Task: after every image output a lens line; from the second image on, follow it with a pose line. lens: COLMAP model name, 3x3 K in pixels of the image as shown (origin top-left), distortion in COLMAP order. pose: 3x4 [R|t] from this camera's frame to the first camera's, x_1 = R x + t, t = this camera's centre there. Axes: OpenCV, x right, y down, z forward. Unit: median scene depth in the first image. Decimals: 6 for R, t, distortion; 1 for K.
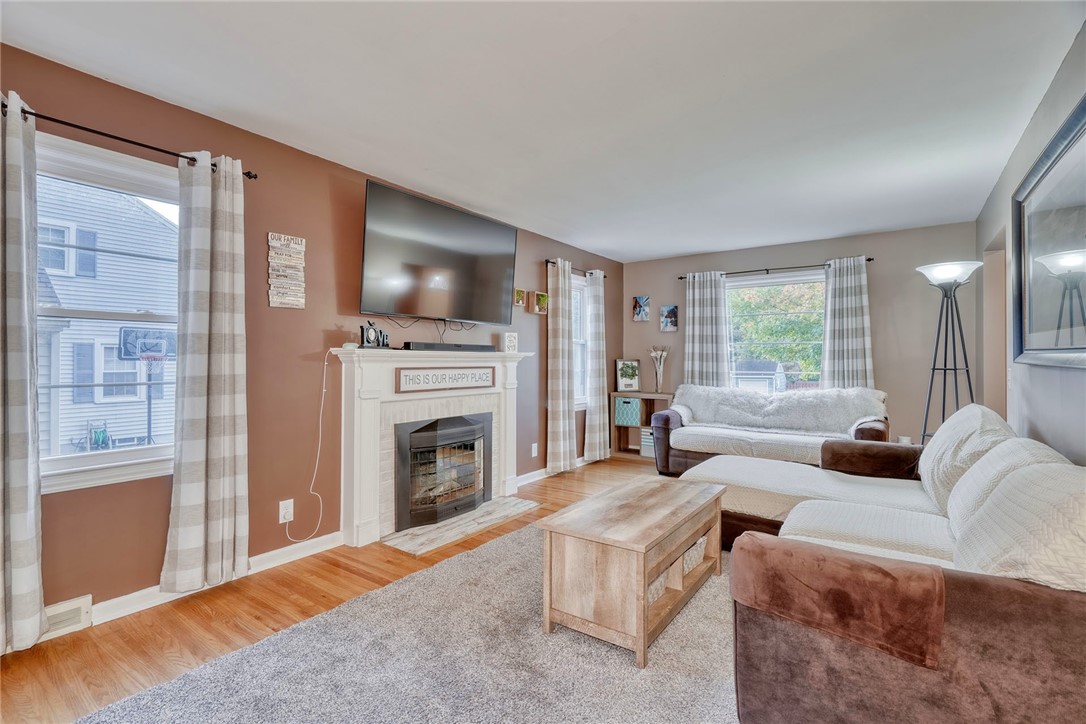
lens RADIAL K [[501.3, 0, 542.1], [0, 501.3, 356.3], [0, 0, 1]] dist [0.000202, 0.000525]
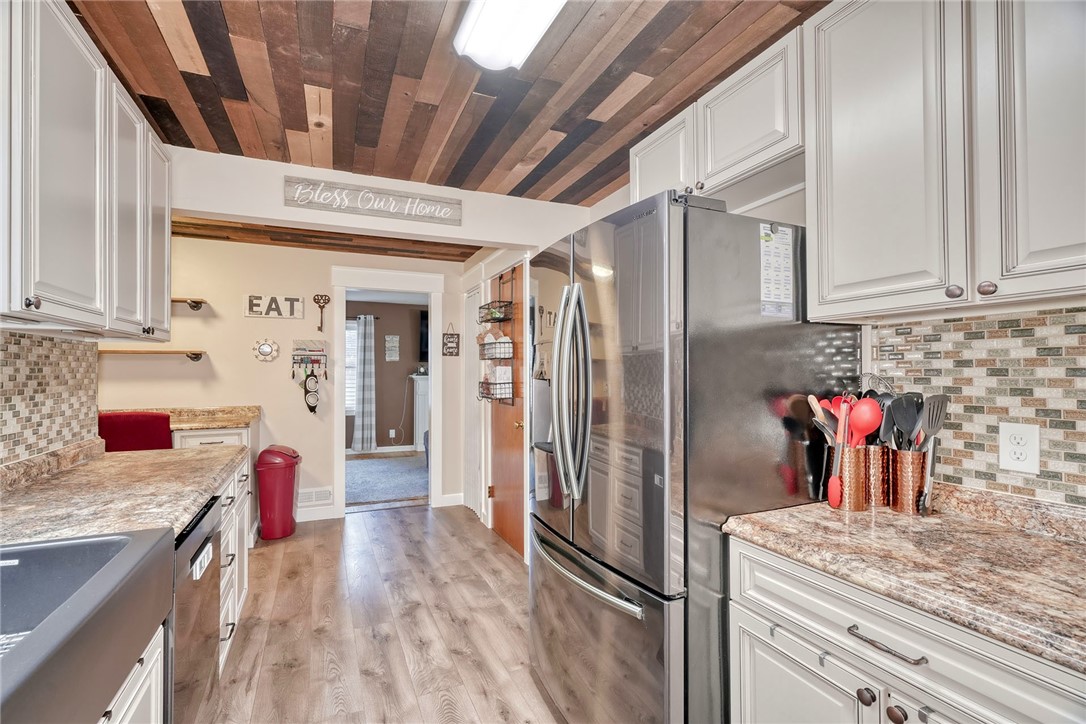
lens RADIAL K [[501.3, 0, 538.4], [0, 501.3, 365.8], [0, 0, 1]] dist [0.000202, 0.000525]
pose [[0.854001, -0.005980, -0.520238, 1.276376], [0.002976, 0.999974, -0.006610, -0.038907], [0.520264, 0.004096, 0.853996, -0.751456]]
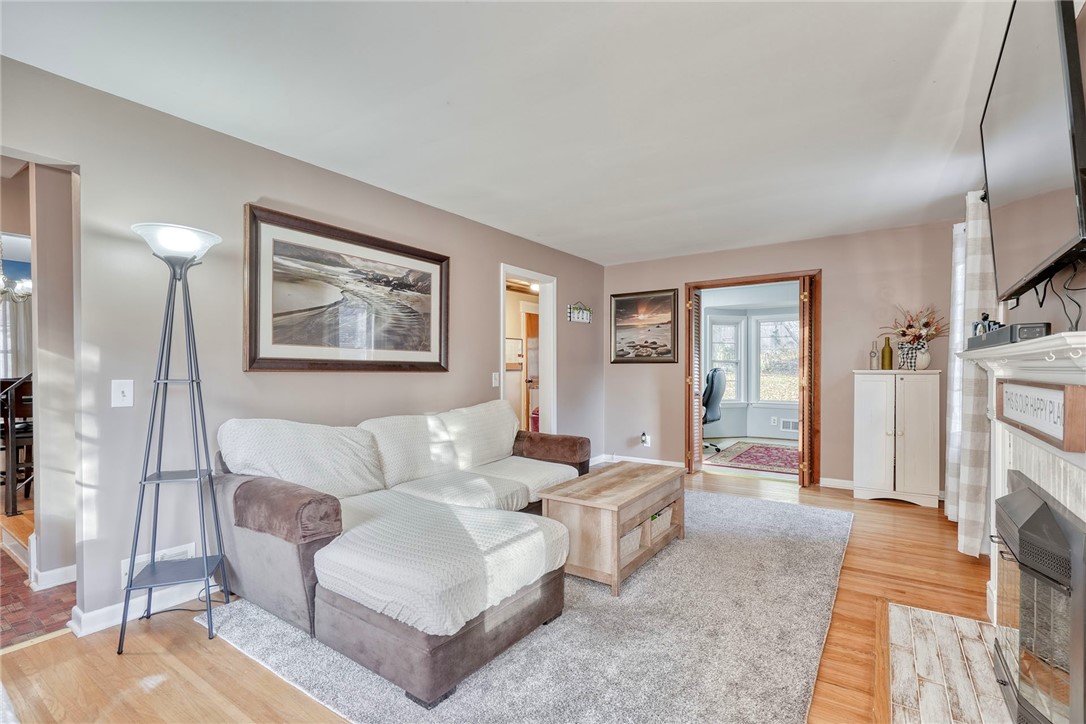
lens RADIAL K [[501.3, 0, 545.8], [0, 501.3, 371.8], [0, 0, 1]] dist [0.000202, 0.000525]
pose [[-0.999866, 0.003361, -0.016035, 0.261072], [0.003373, 0.999994, -0.000748, 0.012400], [0.016033, -0.000802, -0.999871, 1.446782]]
